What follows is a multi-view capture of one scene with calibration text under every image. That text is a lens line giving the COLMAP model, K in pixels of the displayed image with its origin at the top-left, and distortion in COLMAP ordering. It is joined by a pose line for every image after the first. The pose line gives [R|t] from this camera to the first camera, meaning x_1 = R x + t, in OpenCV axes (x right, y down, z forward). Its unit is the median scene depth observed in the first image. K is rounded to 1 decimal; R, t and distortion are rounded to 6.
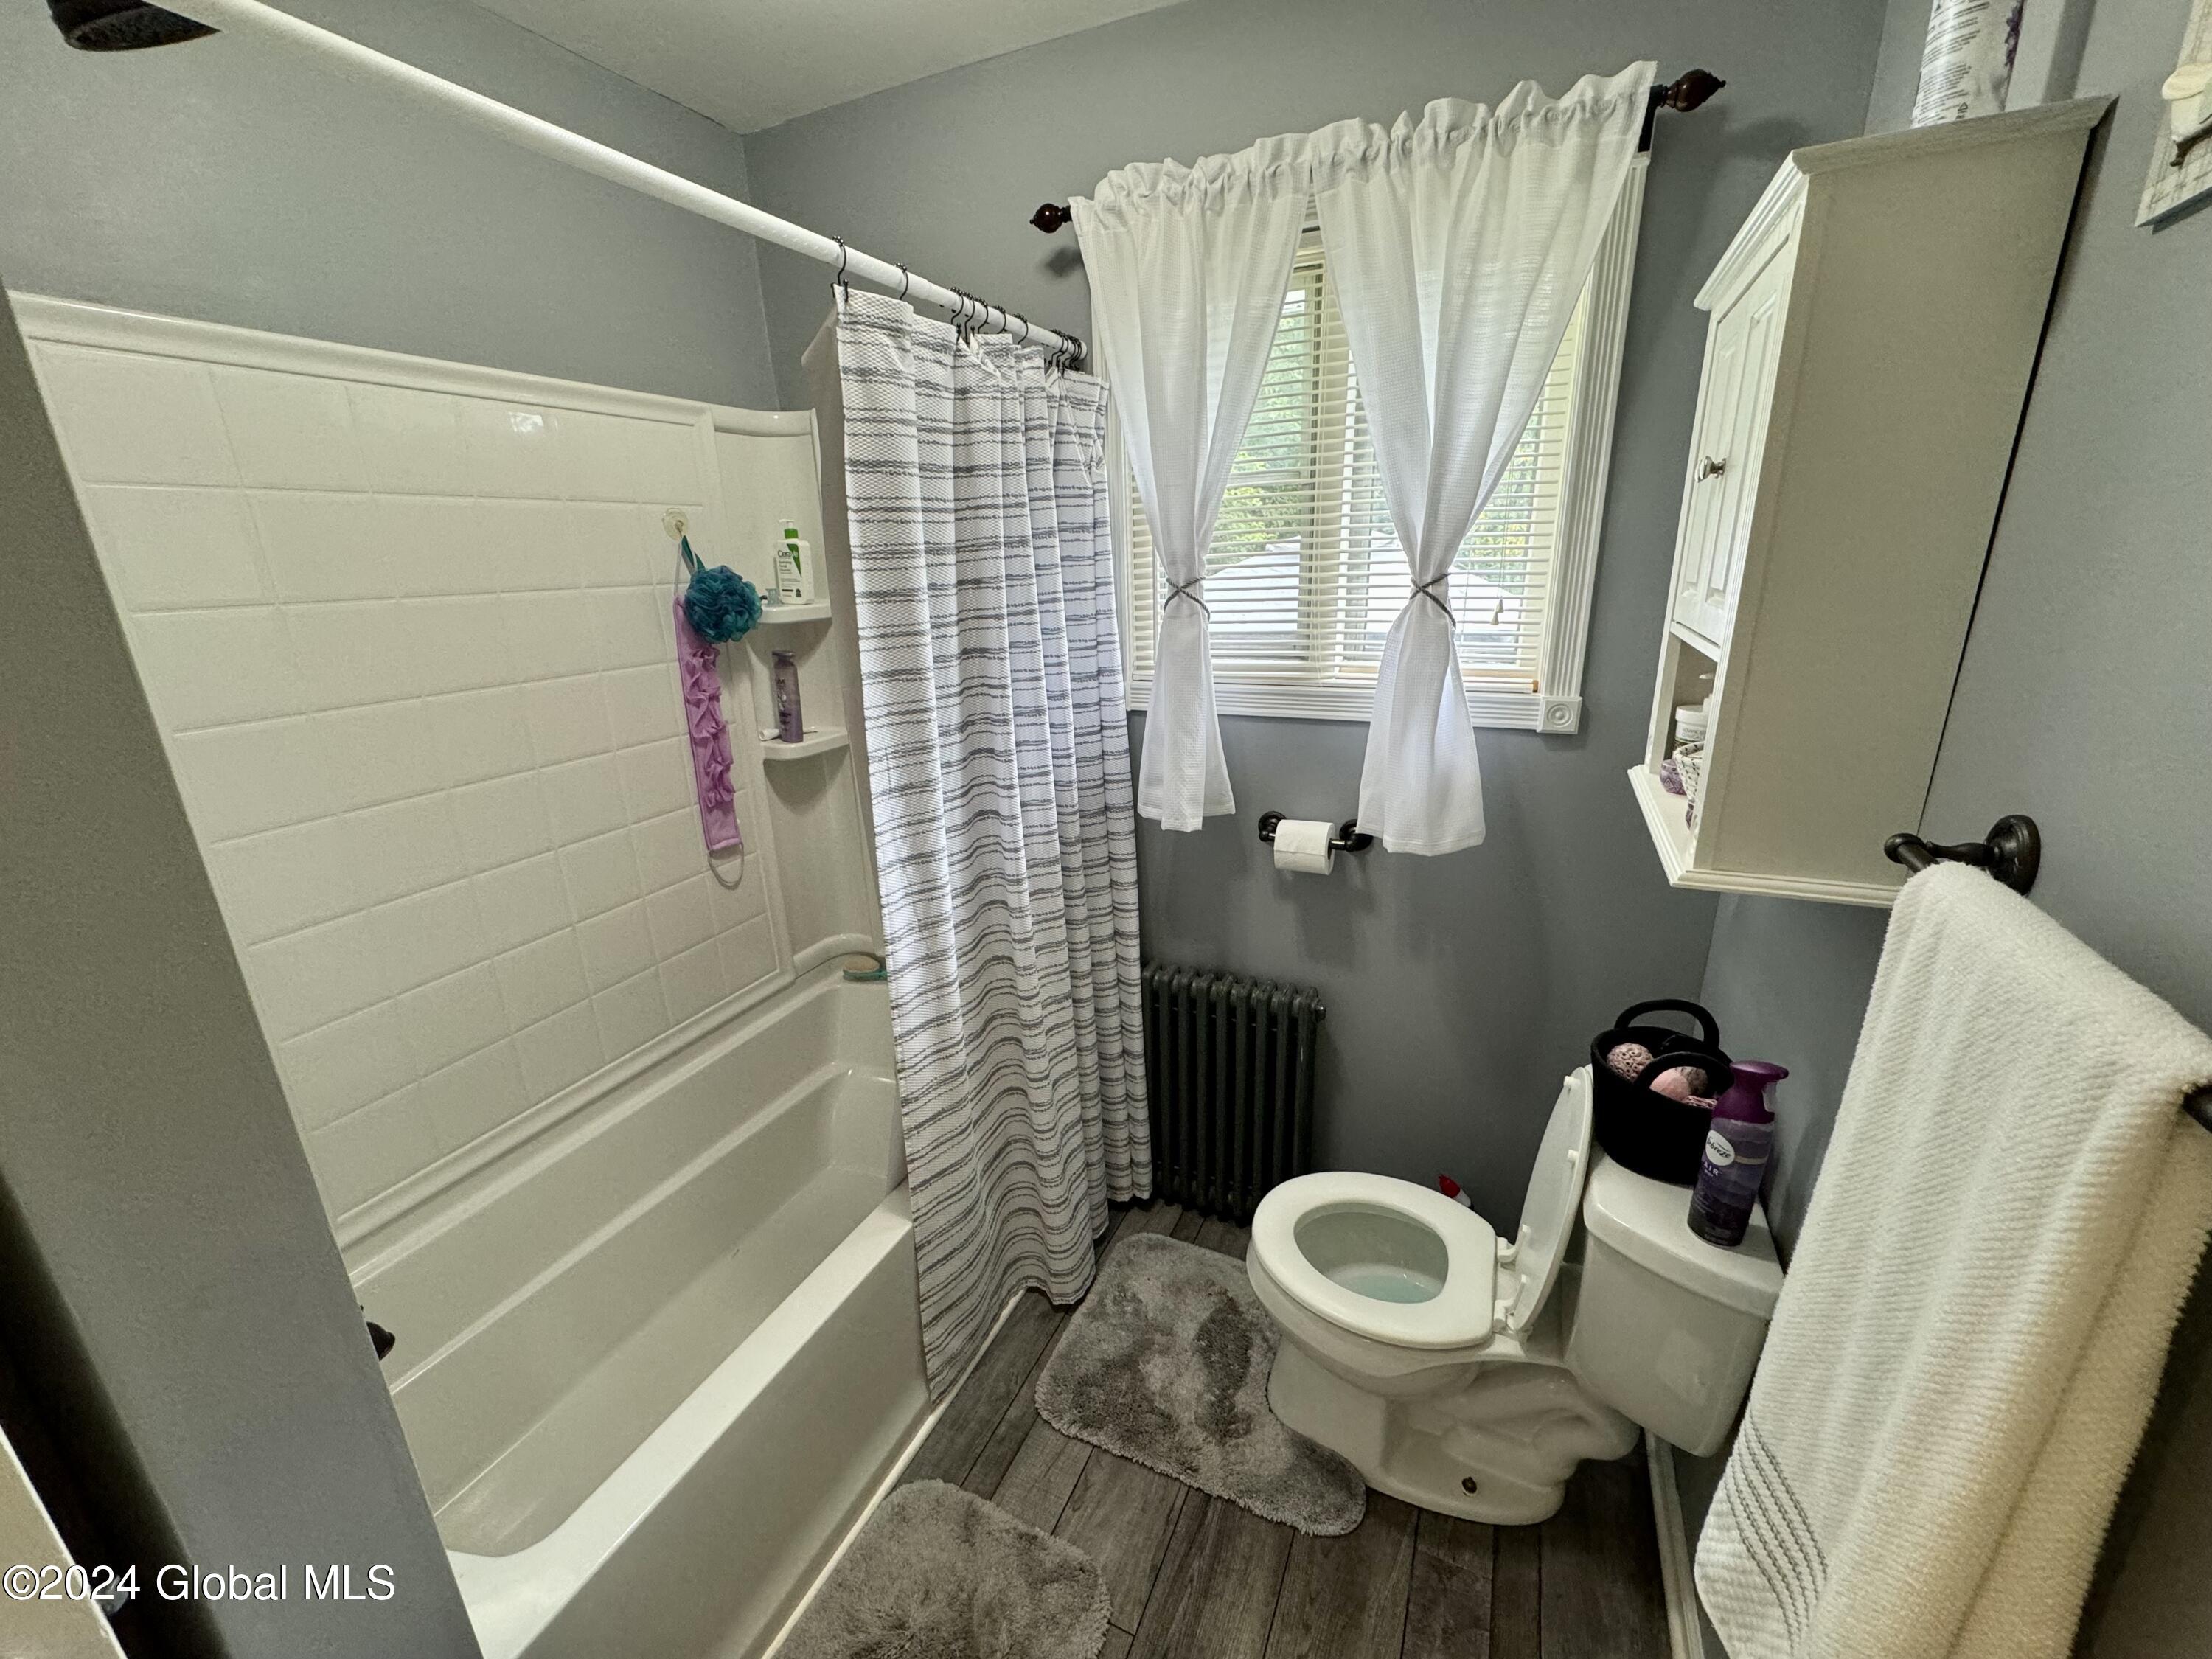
lens RADIAL K [[880.0, 0, 1108.3], [0, 880.0, 827.2], [0, 0, 1]] dist [-0.000661, -0.000528]
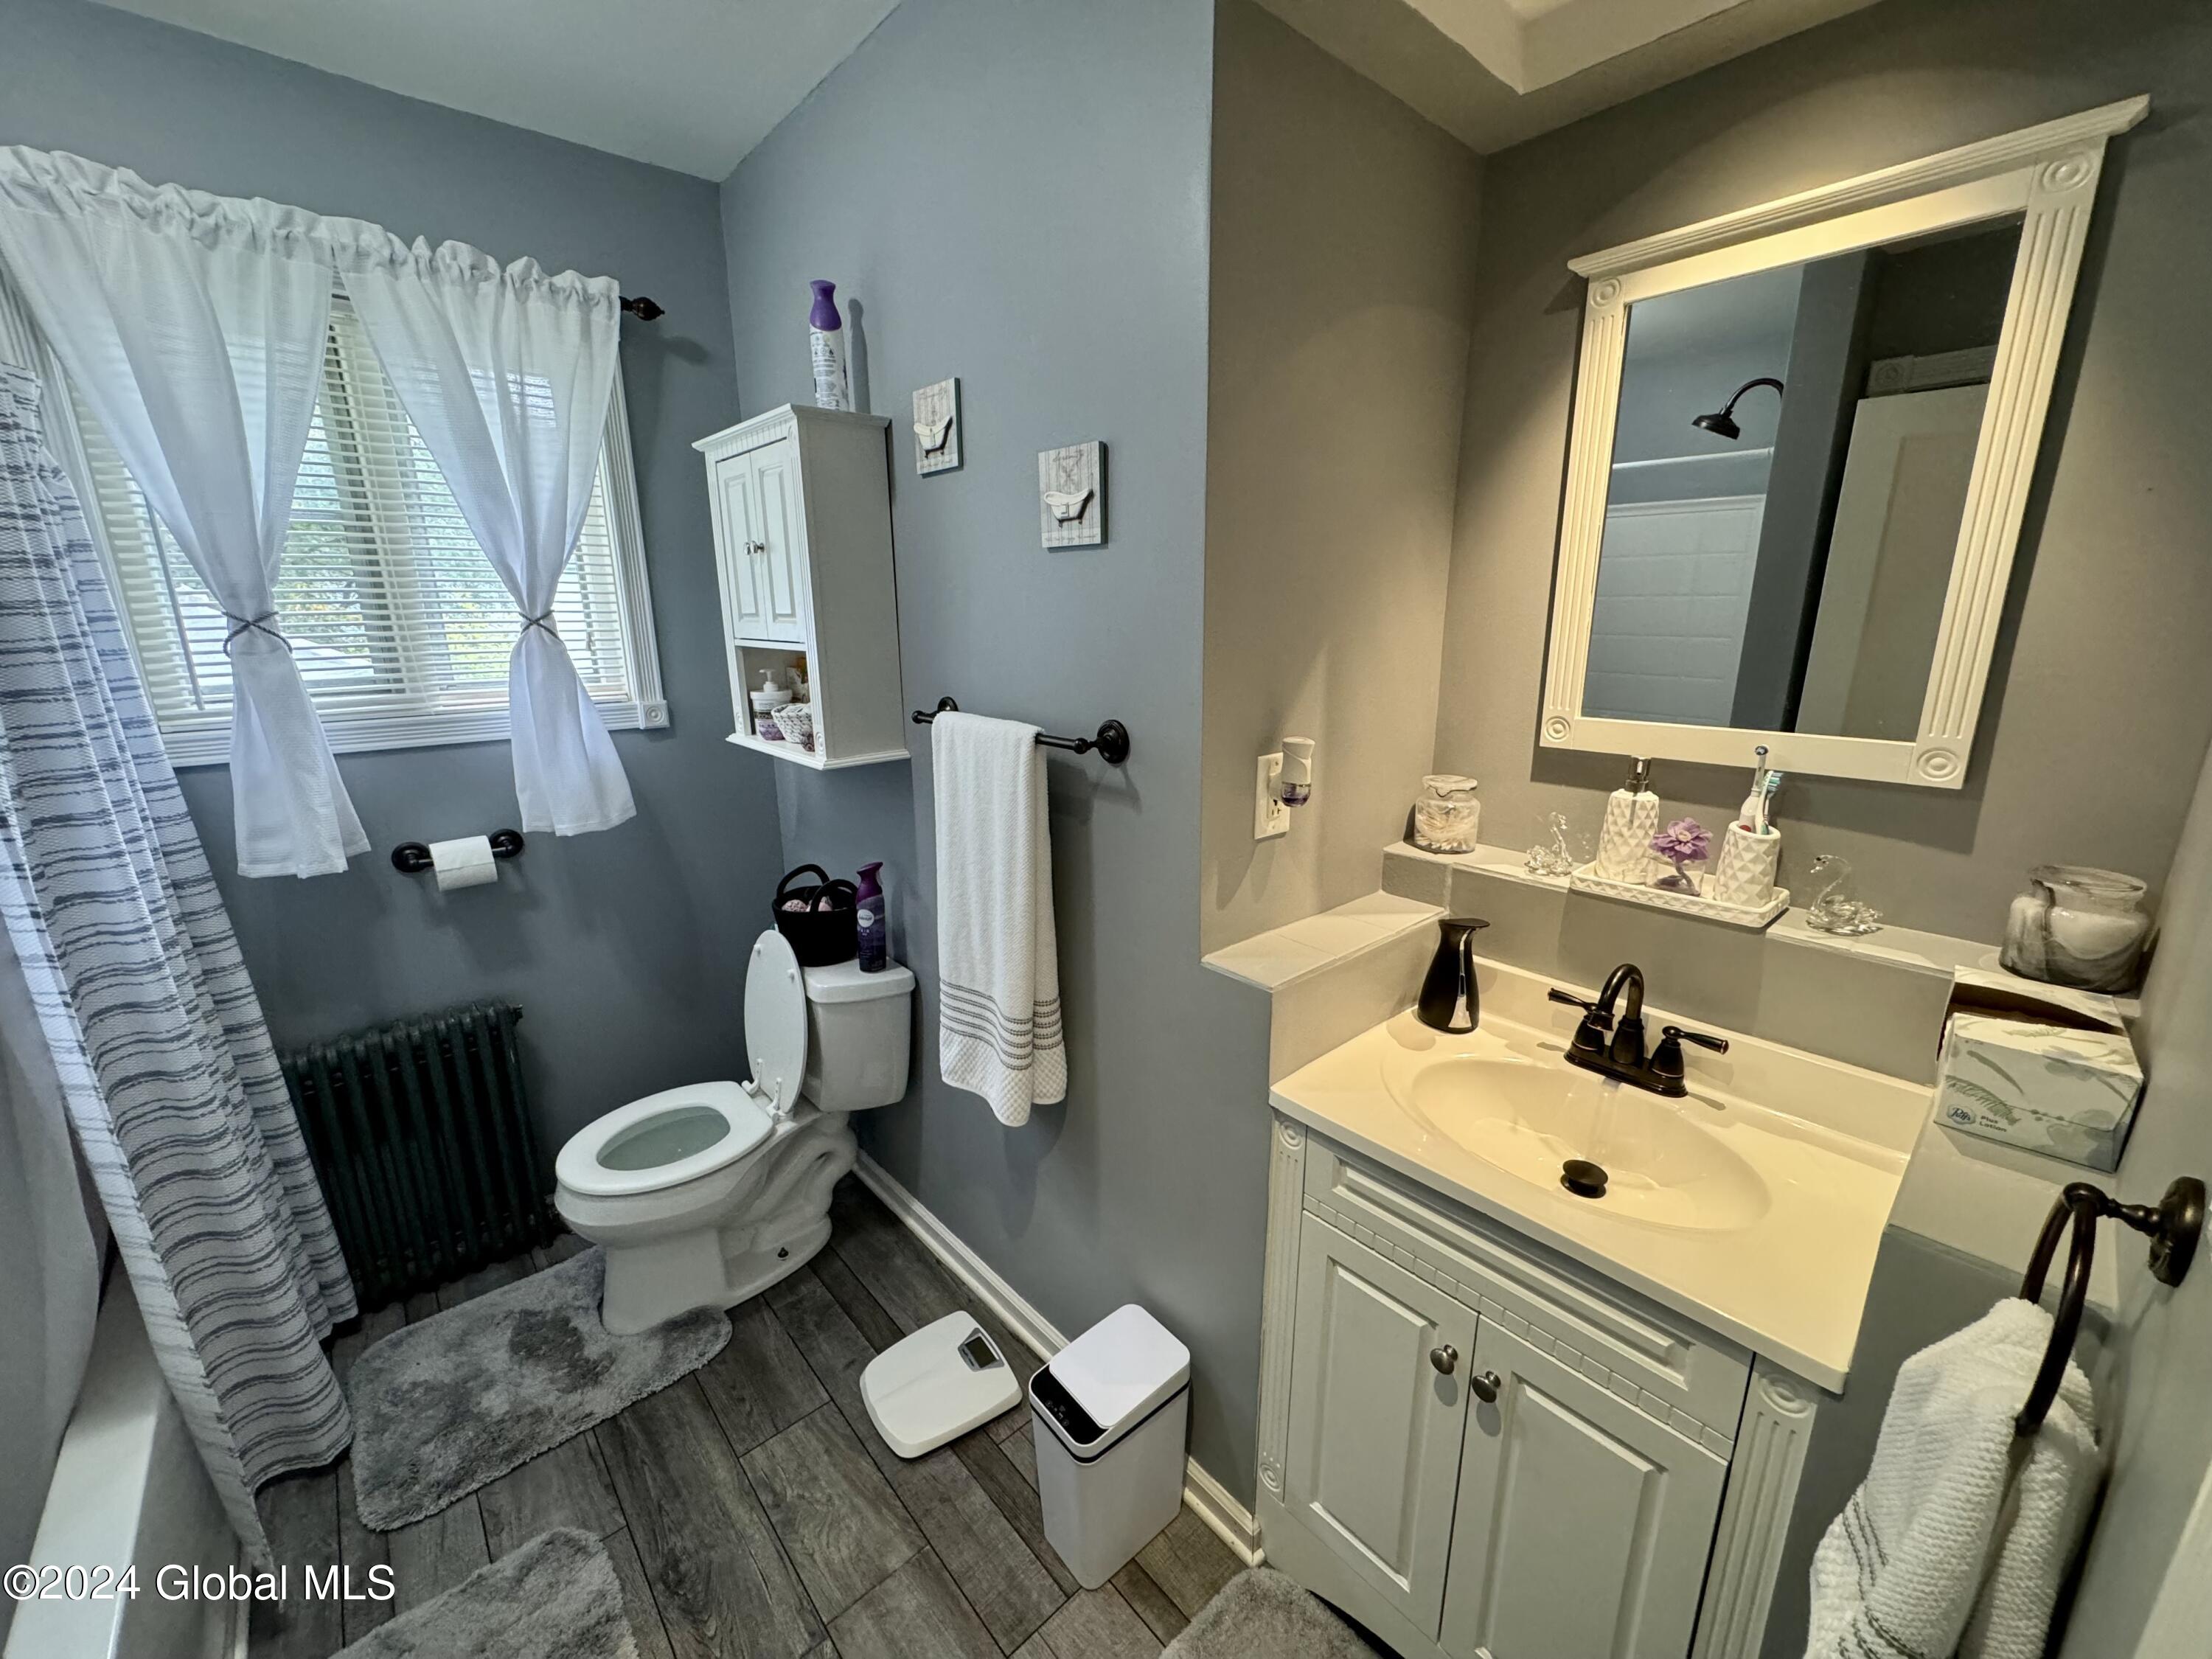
lens RADIAL K [[880.0, 0, 1108.3], [0, 880.0, 827.2], [0, 0, 1]] dist [-0.000661, -0.000528]
pose [[0.391424, -0.199783, 0.898262, -0.494096], [0.263626, 0.959578, 0.098544, 0.095941], [-0.881640, 0.198233, 0.428270, -0.181779]]
